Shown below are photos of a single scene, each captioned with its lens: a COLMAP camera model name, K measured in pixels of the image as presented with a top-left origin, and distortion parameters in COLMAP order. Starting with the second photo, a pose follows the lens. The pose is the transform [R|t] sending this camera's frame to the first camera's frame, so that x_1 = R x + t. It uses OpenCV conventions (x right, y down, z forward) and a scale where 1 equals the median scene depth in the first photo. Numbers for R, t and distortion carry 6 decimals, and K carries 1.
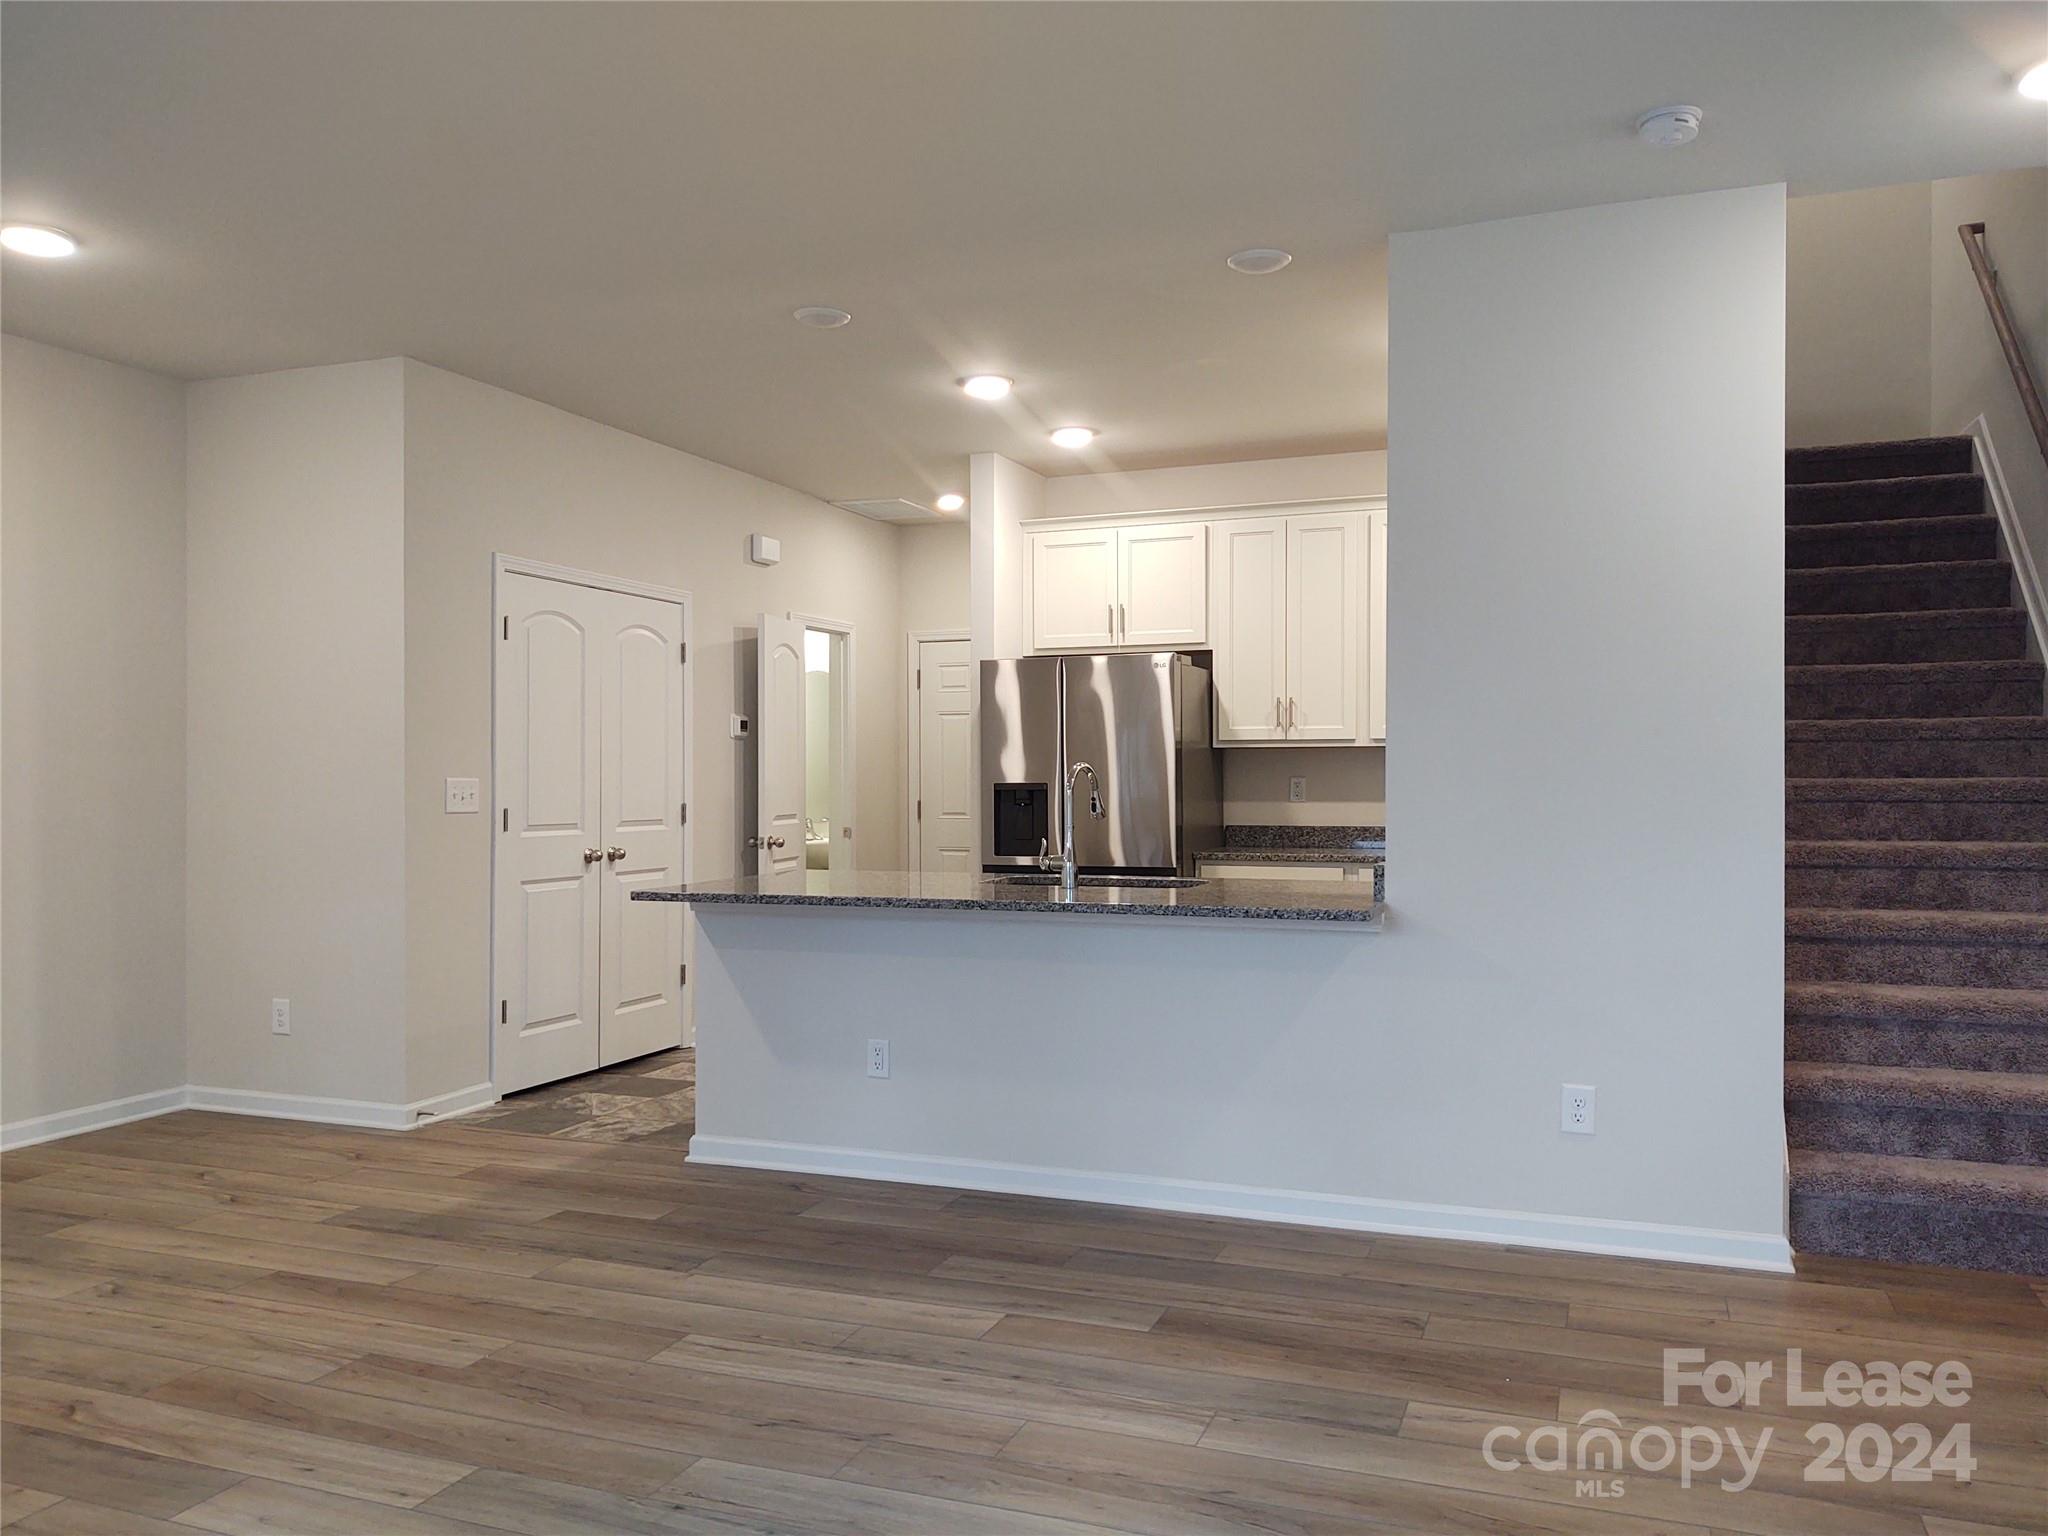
lens RADIAL K [[1574.0, 0, 1048.9], [0, 1574.0, 777.2], [0, 0, 1]] dist [0.003782, 0.004755]
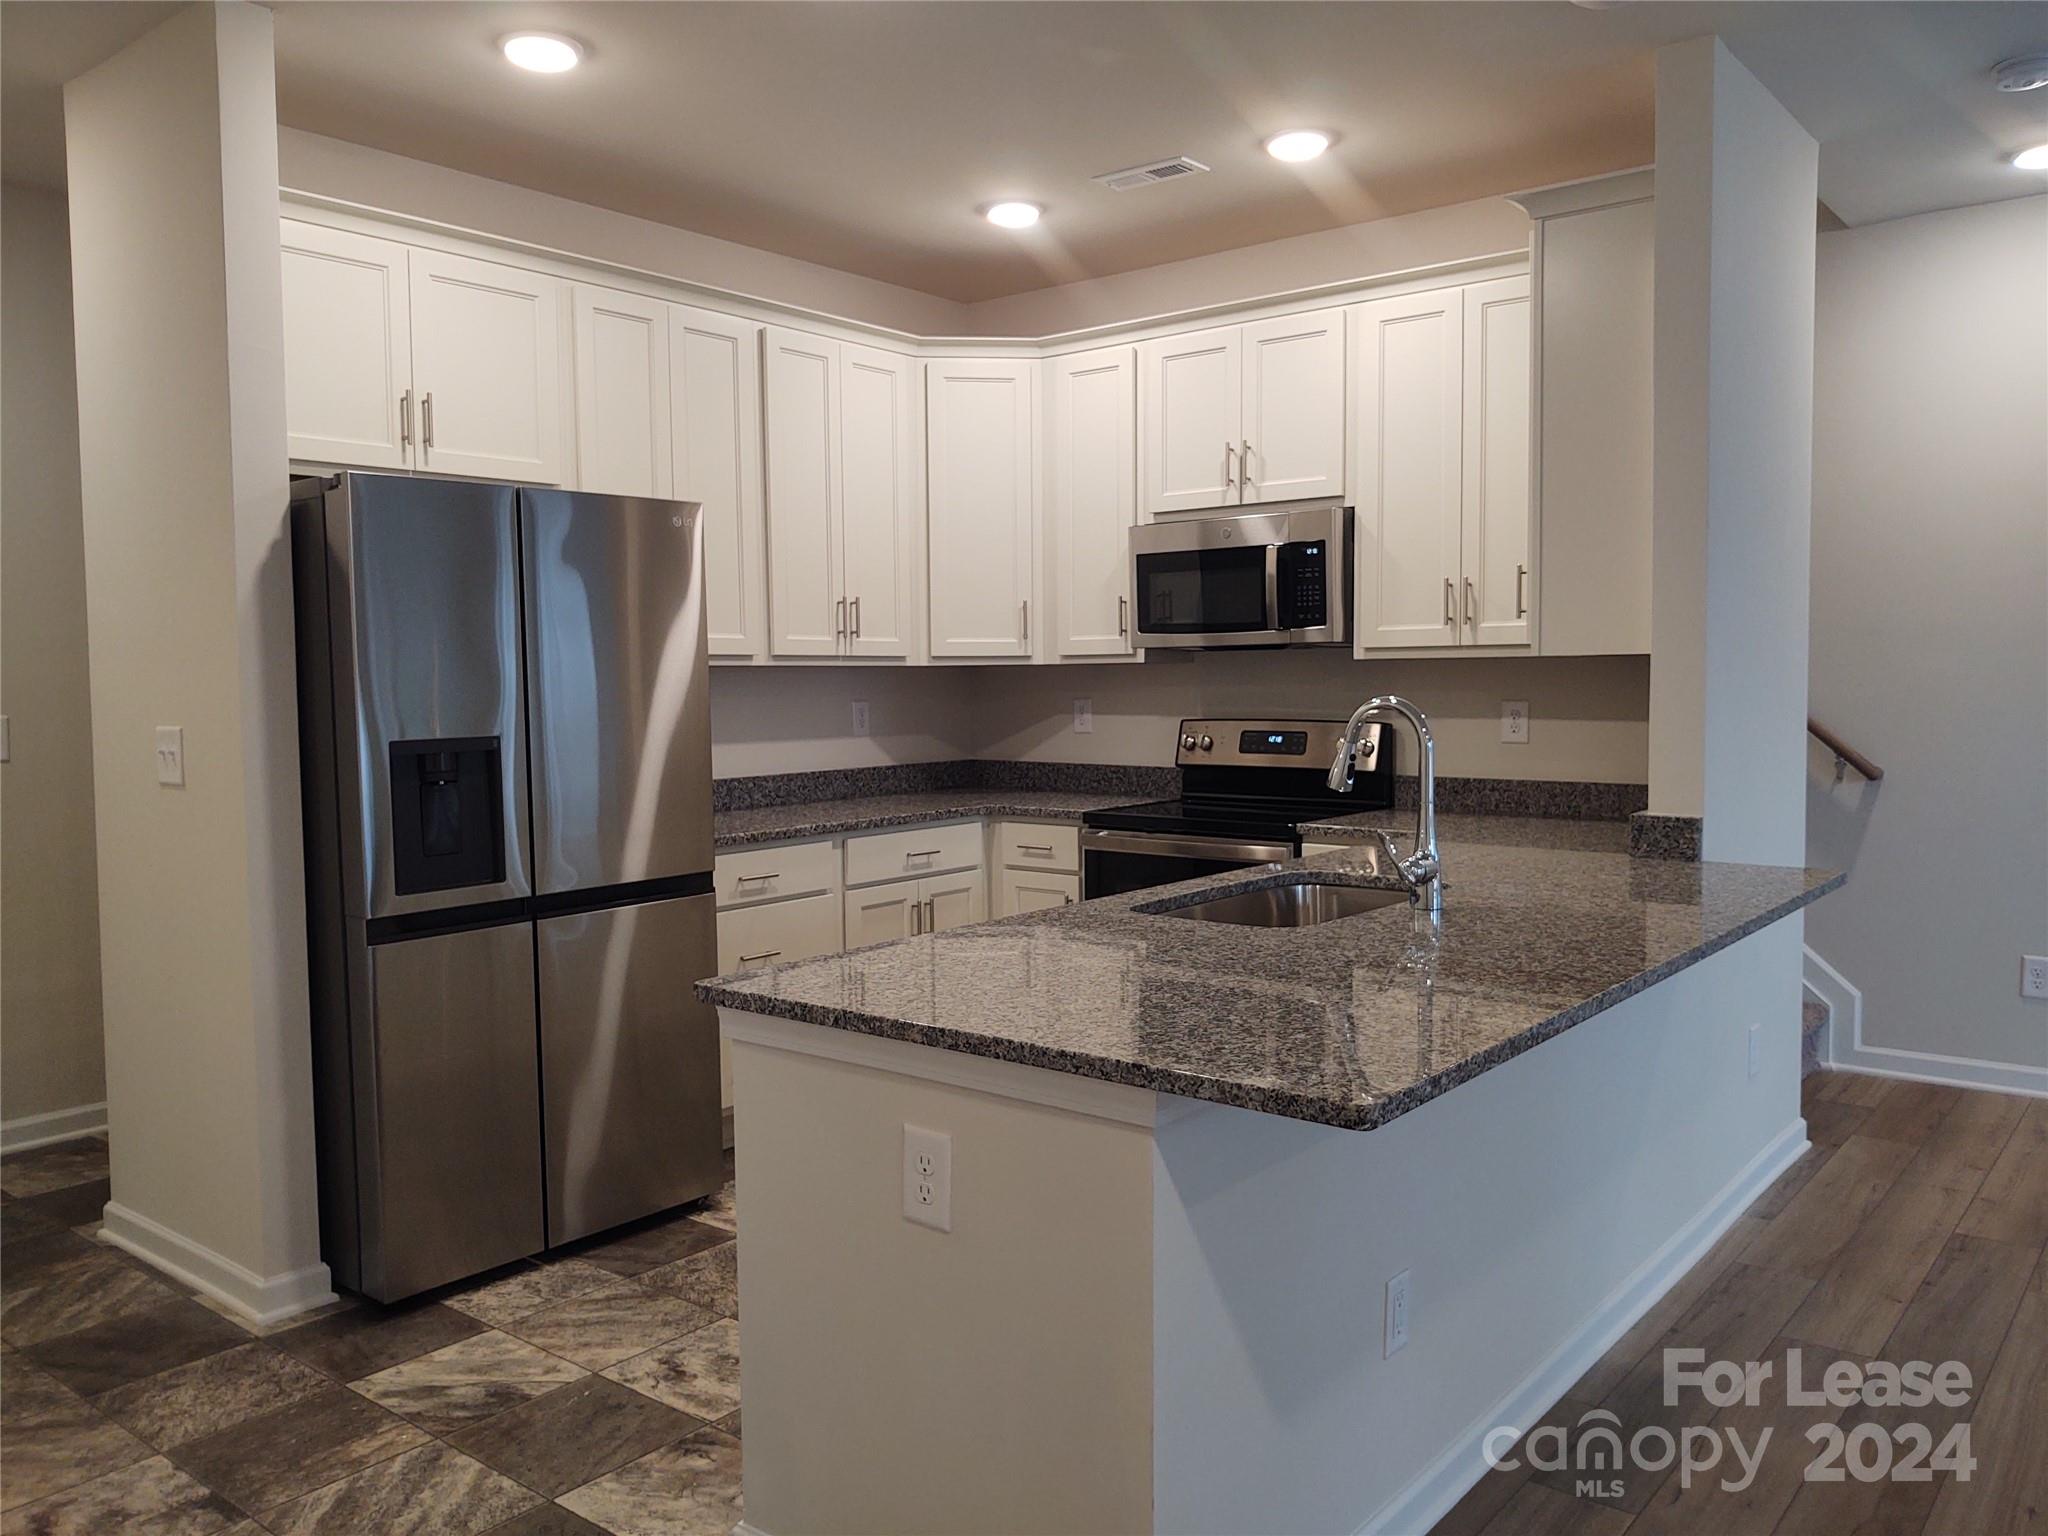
lens RADIAL K [[1539.4, 0, 1024.0], [0, 1539.4, 768.0], [0, 0, 1]] dist [0.051653, -0.068081]
pose [[0.316904, -0.052492, 0.947004, -0.570635], [0.017660, 0.998621, 0.049444, -0.008714], [-0.948293, 0.001055, 0.317394, 0.943573]]
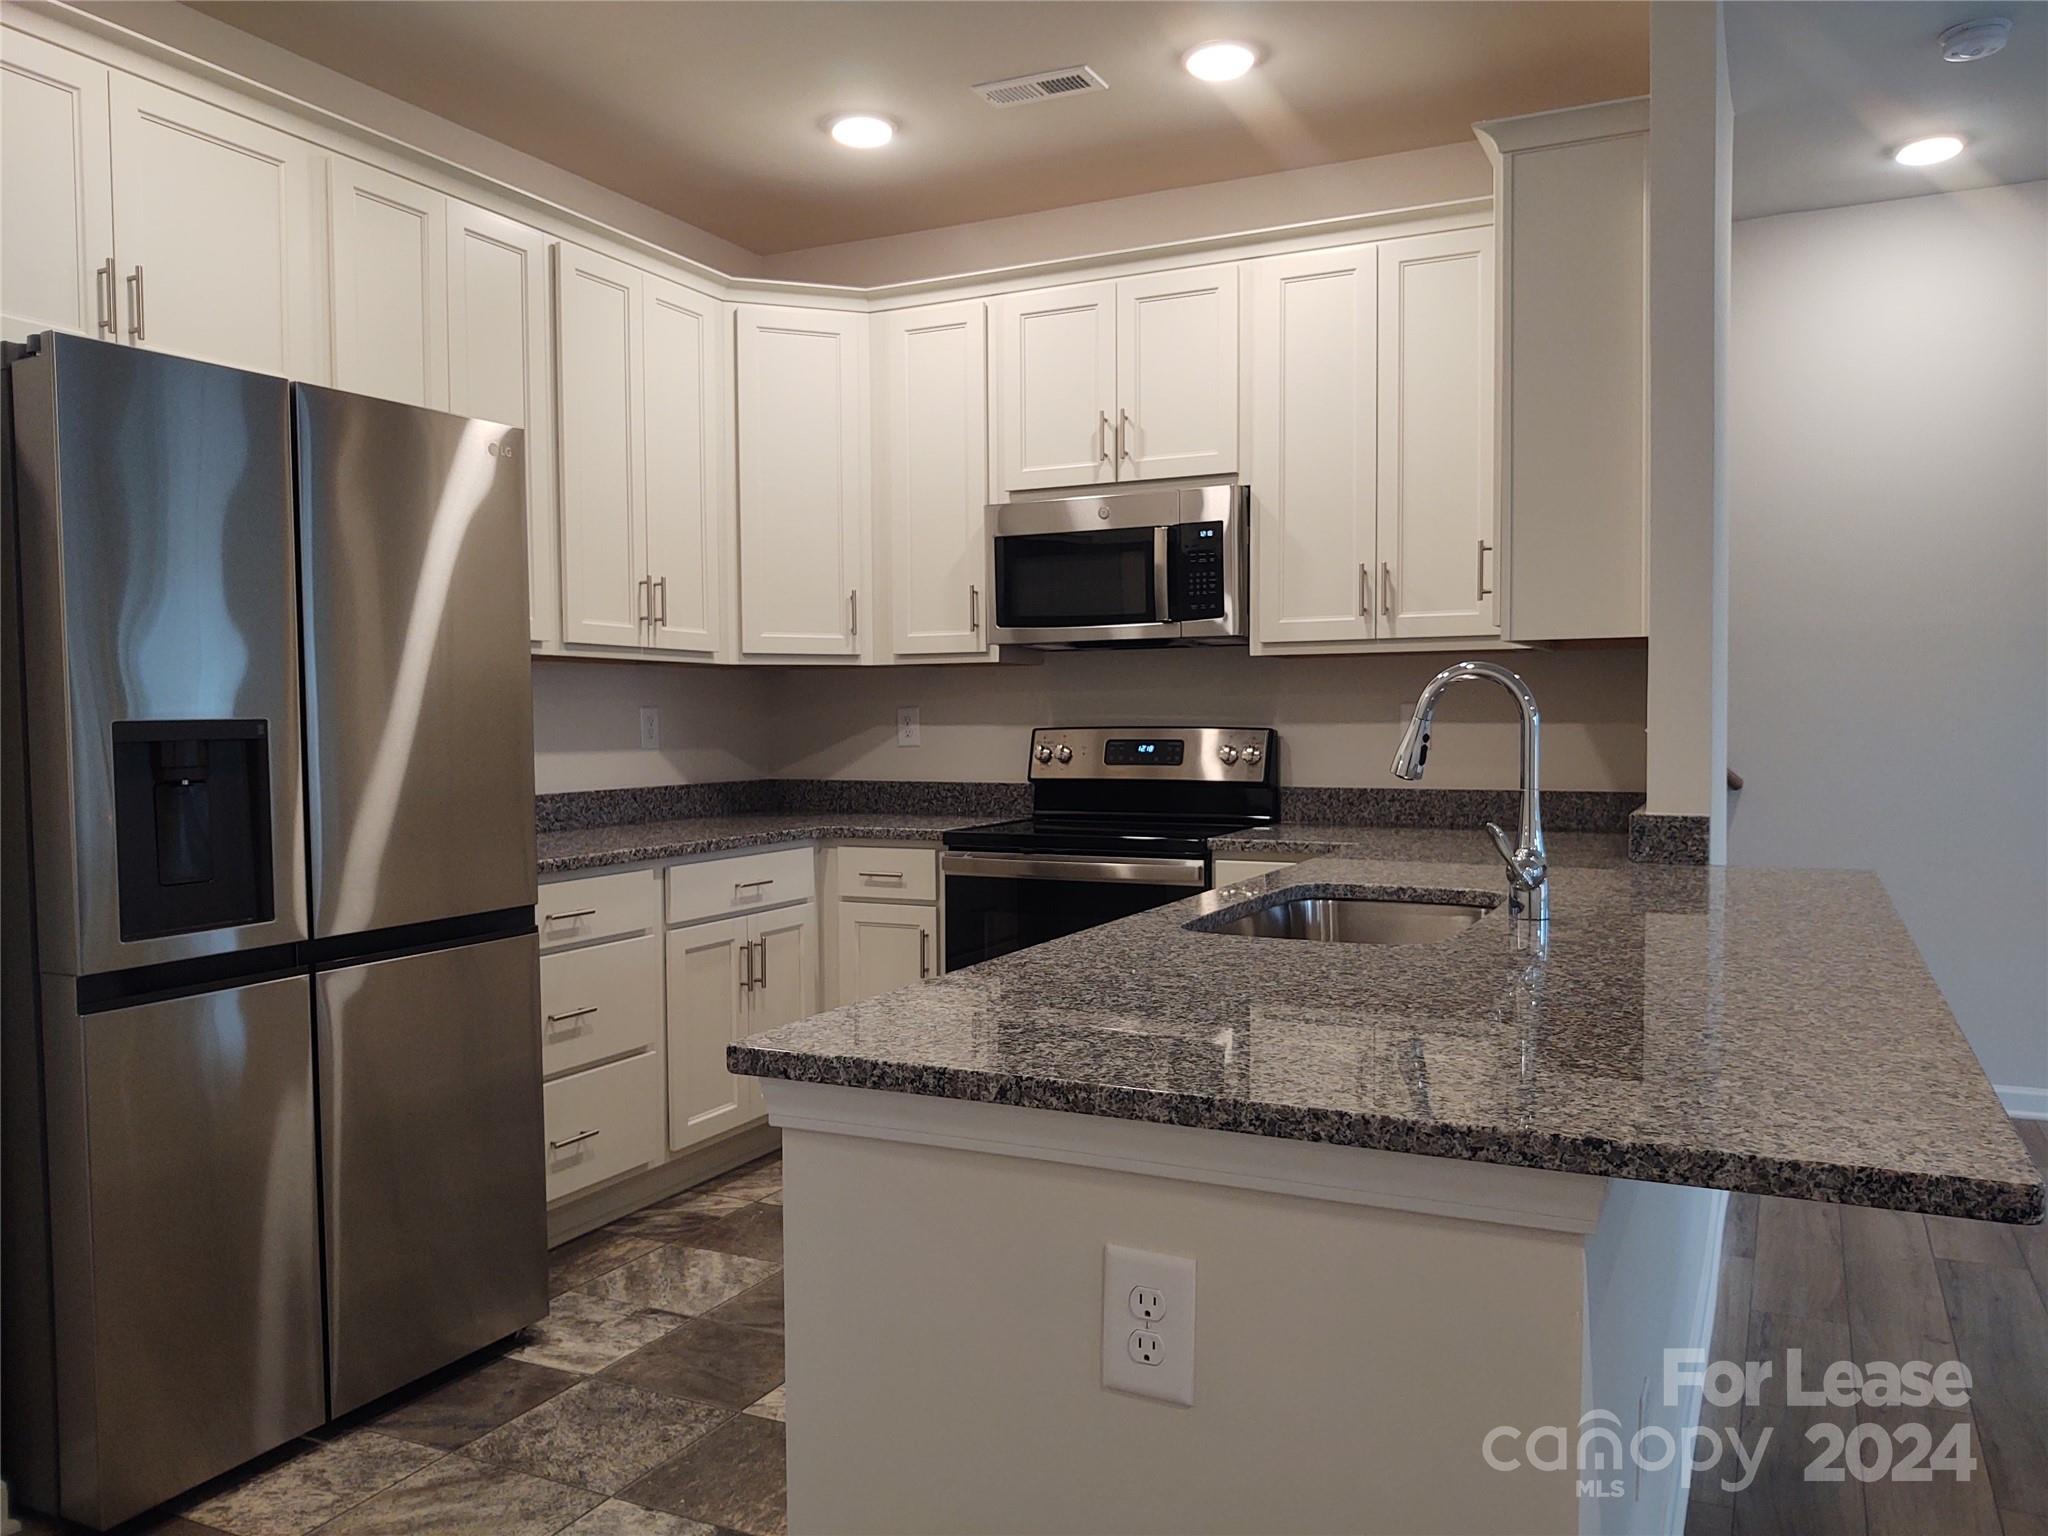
lens RADIAL K [[1574.0, 0, 1048.9], [0, 1574.0, 777.2], [0, 0, 1]] dist [0.003782, 0.004755]
pose [[0.101101, -0.032537, 0.994344, -0.495192], [0.016296, 0.999385, 0.031045, 0.008944], [-0.994743, 0.013065, 0.101569, 1.049941]]
